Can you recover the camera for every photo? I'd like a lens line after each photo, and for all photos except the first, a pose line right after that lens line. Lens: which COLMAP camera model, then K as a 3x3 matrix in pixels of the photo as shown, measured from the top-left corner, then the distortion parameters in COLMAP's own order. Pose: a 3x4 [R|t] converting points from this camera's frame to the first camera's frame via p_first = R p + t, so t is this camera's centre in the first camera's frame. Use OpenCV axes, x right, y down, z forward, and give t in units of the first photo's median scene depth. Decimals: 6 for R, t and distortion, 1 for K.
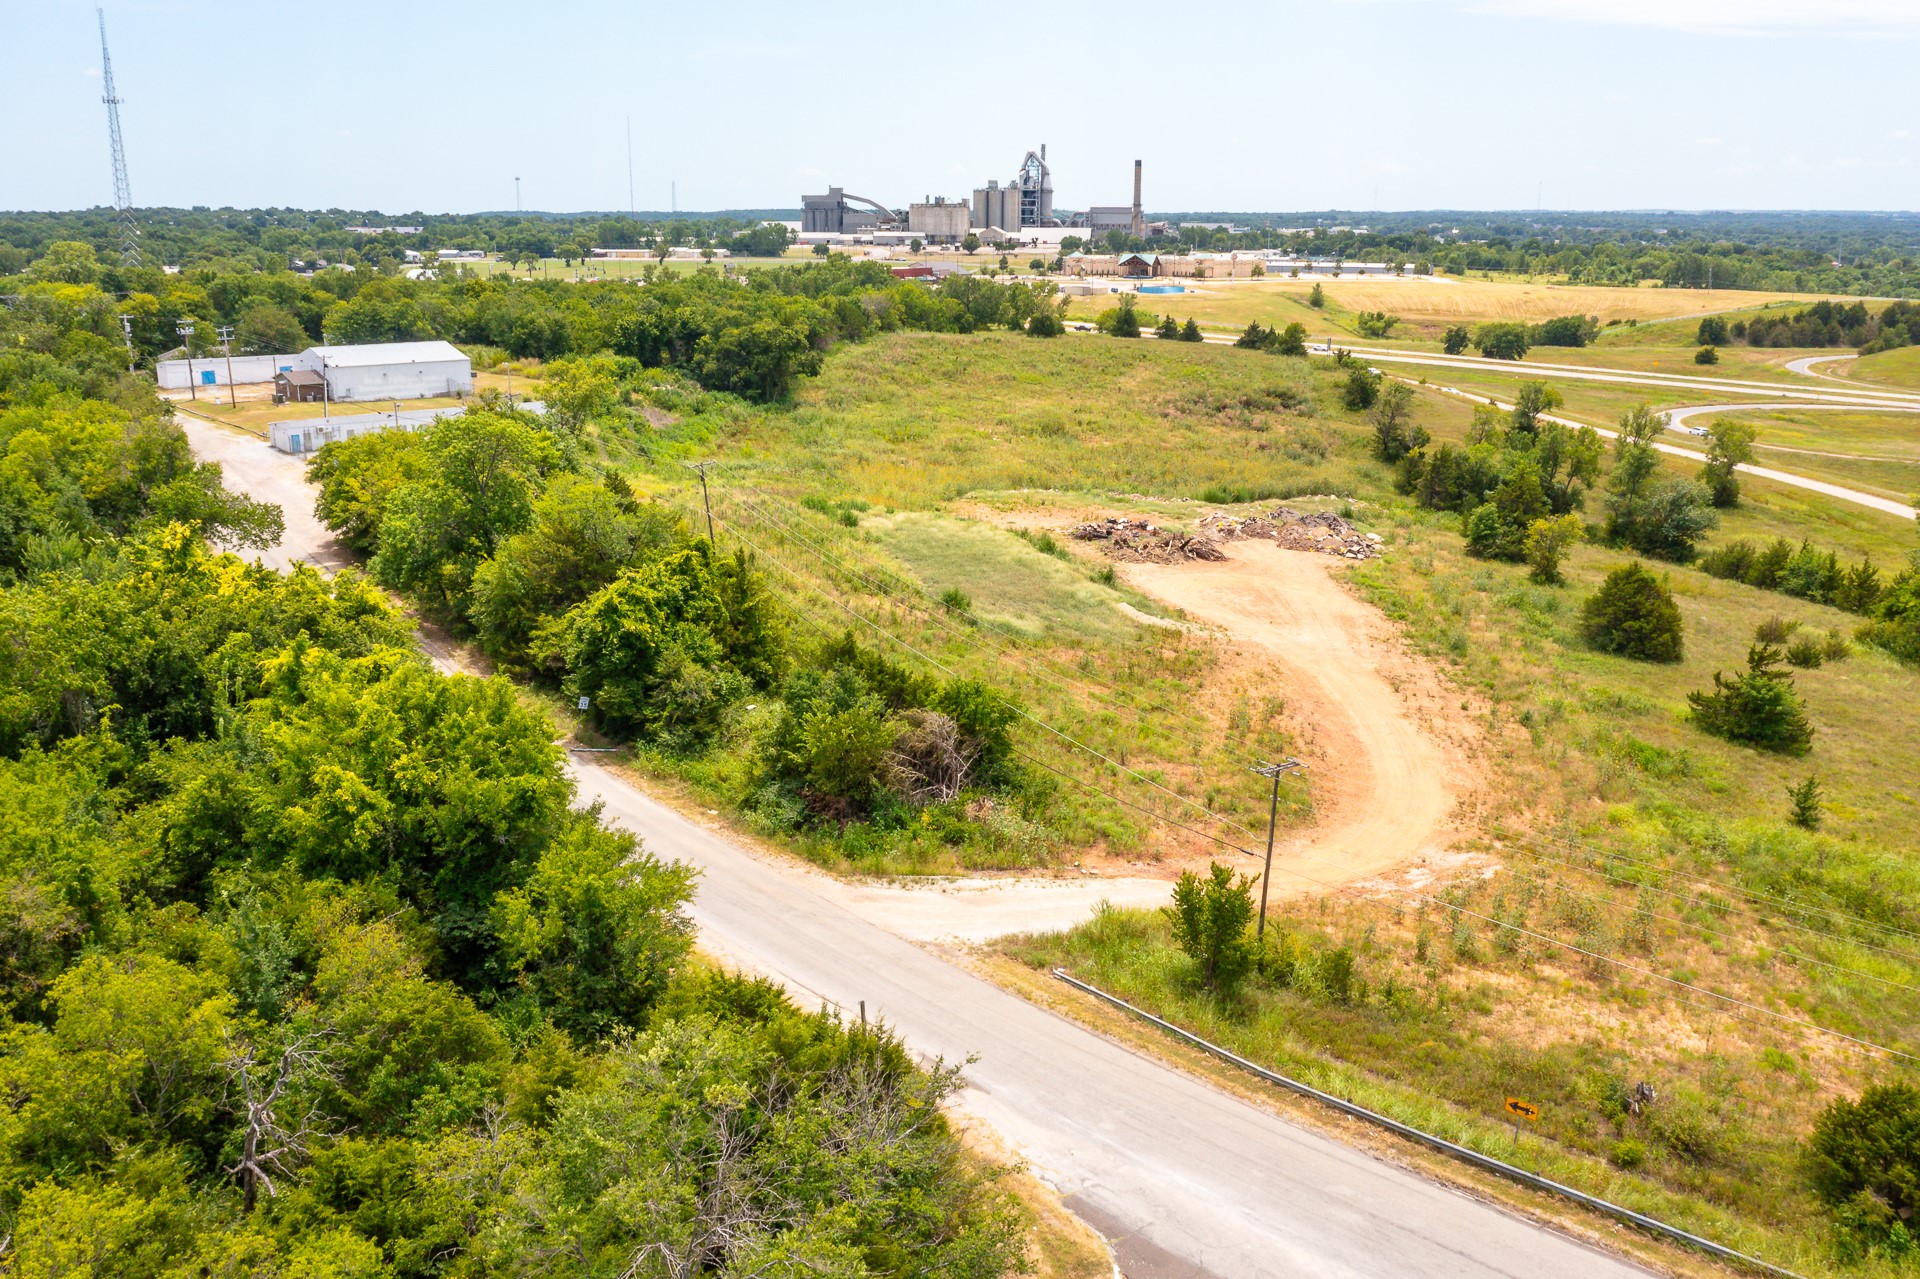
lens RADIAL K [[1557.9, 0, 1015.3], [0, 1557.9, 636.7], [0, 0, 1]] dist [-0.027963, 0.020106]
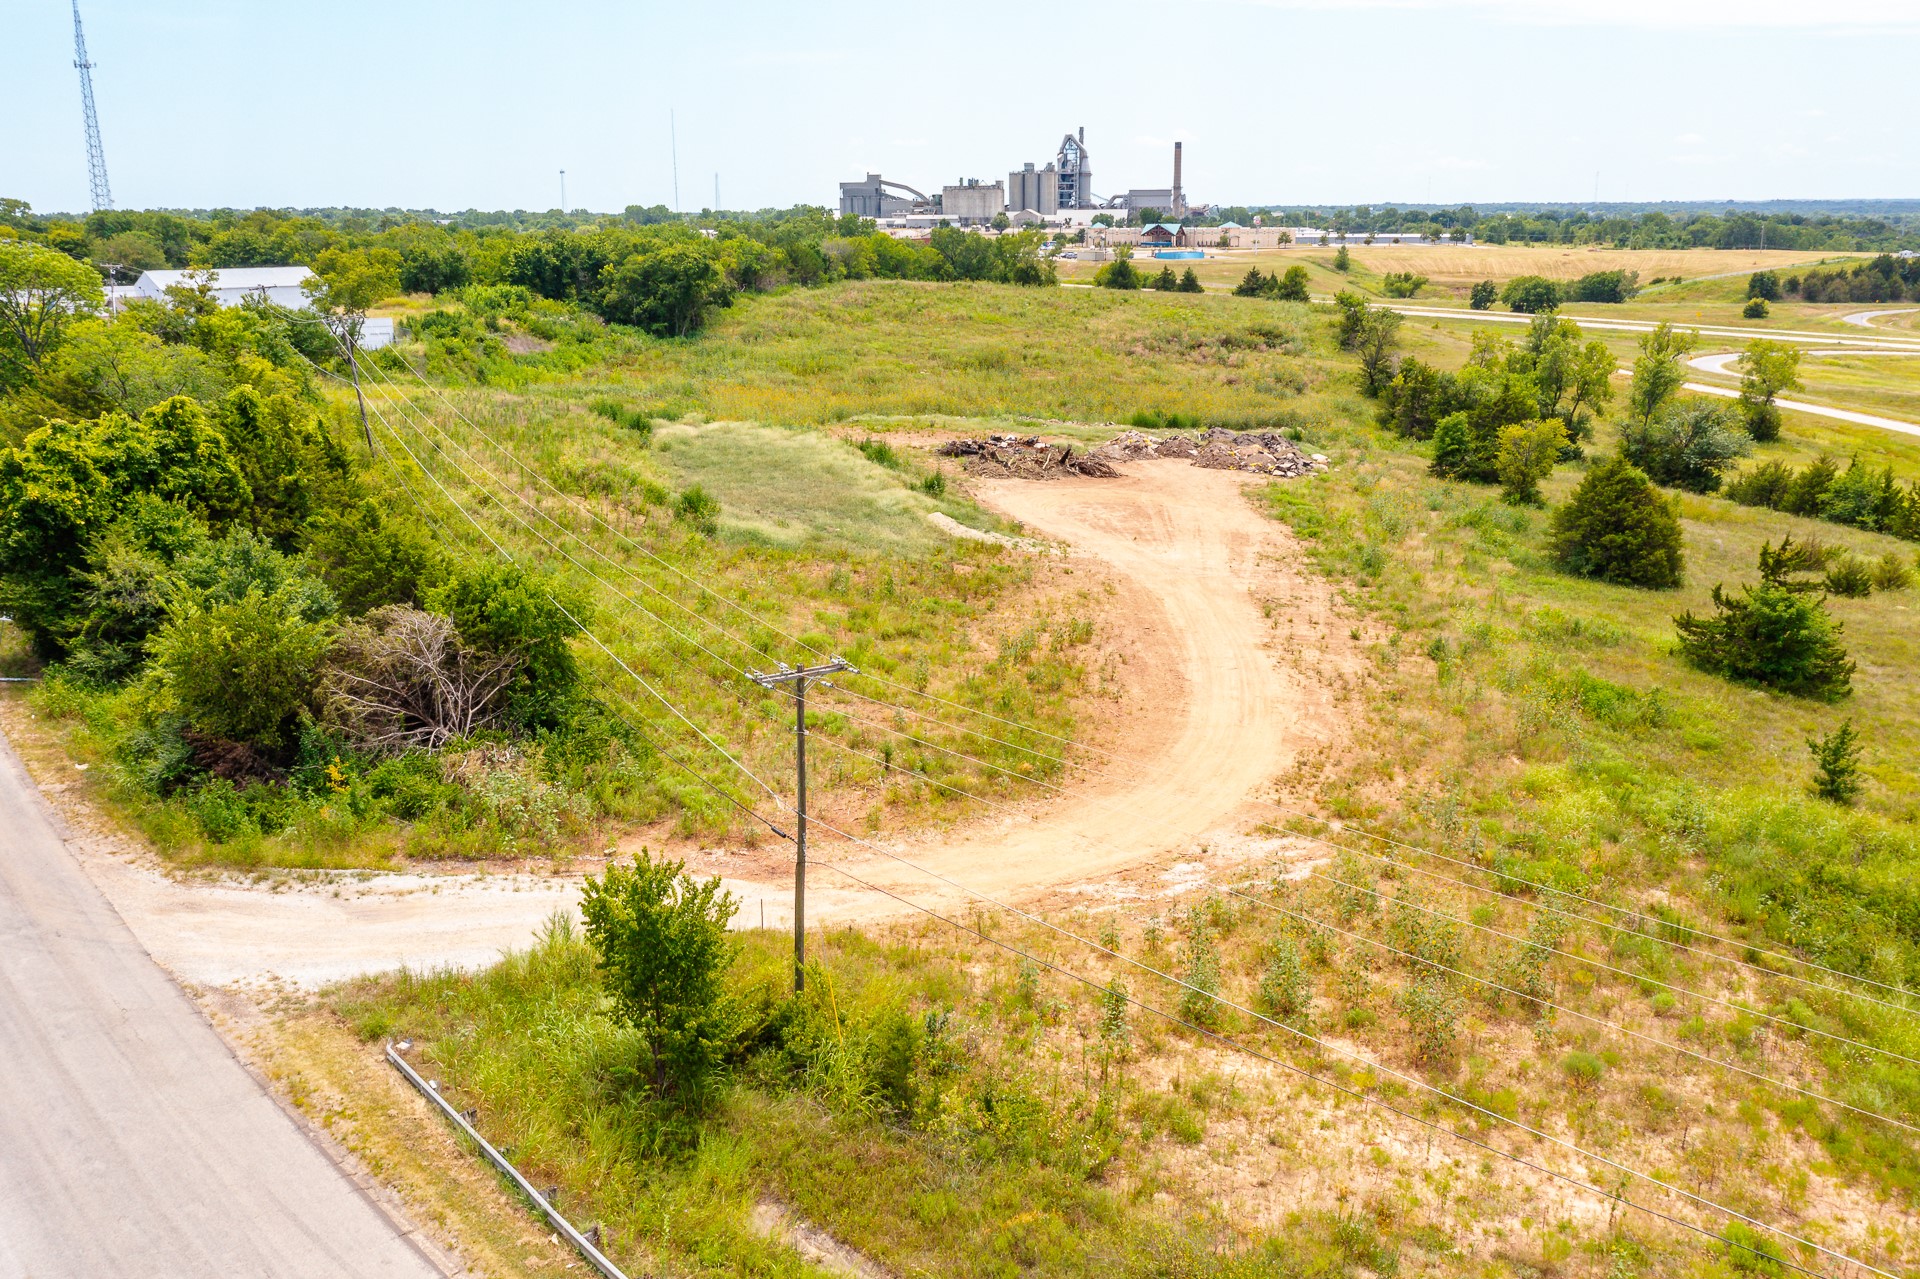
lens RADIAL K [[1557.9, 0, 1015.3], [0, 1557.9, 636.7], [0, 0, 1]] dist [-0.027963, 0.020106]
pose [[0.999491, -0.000612, -0.031889, 0.130334], [0.000751, 0.999990, 0.004353, 0.035391], [0.031886, -0.004374, 0.999482, 0.237727]]
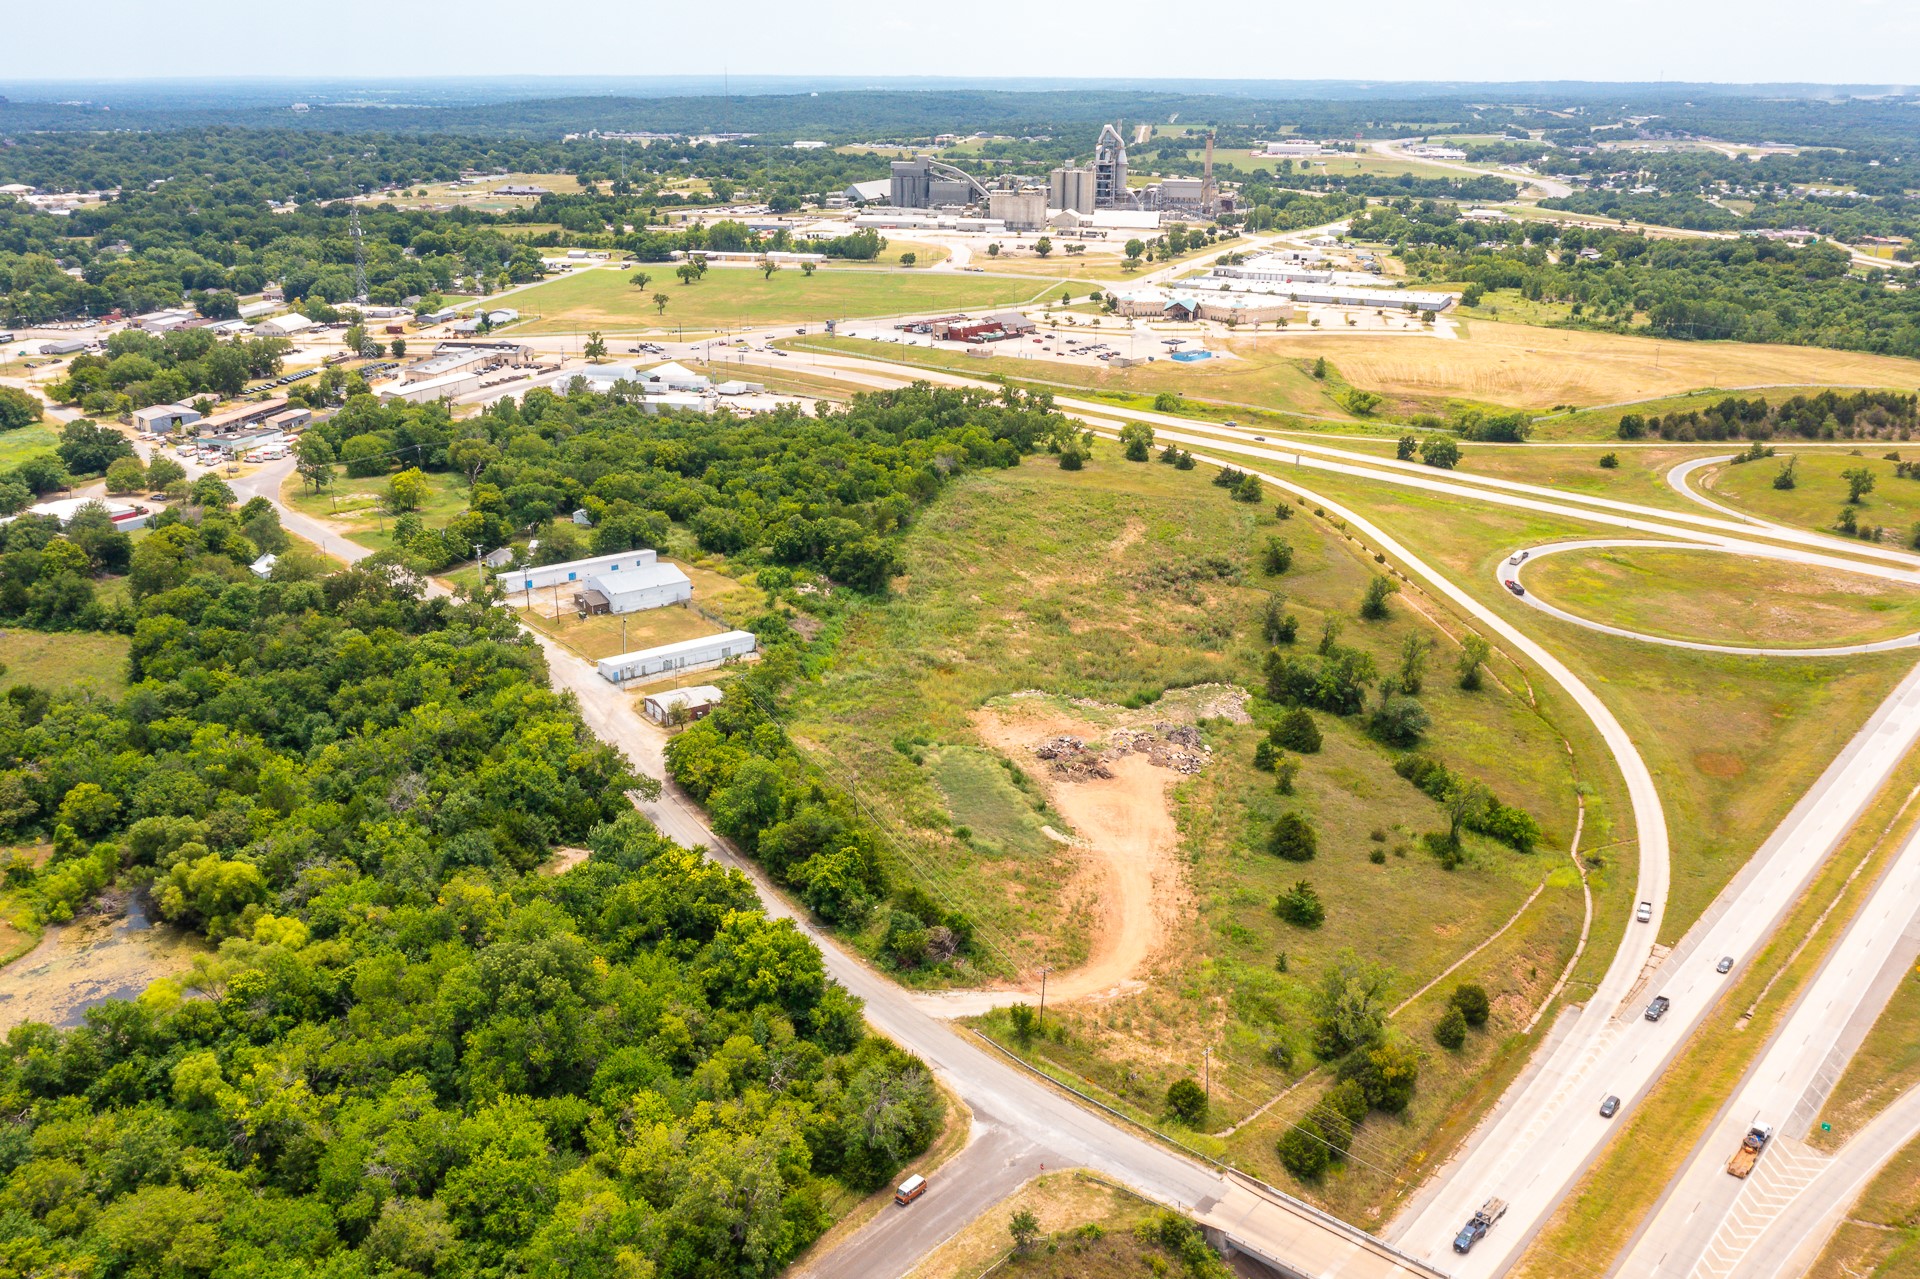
lens RADIAL K [[1557.9, 0, 1015.3], [0, 1557.9, 636.7], [0, 0, 1]] dist [-0.027963, 0.020106]
pose [[0.998443, 0.021066, -0.051645, 0.131152], [-0.018007, 0.998096, 0.058997, -0.398926], [0.052789, -0.057975, 0.996921, -1.090789]]
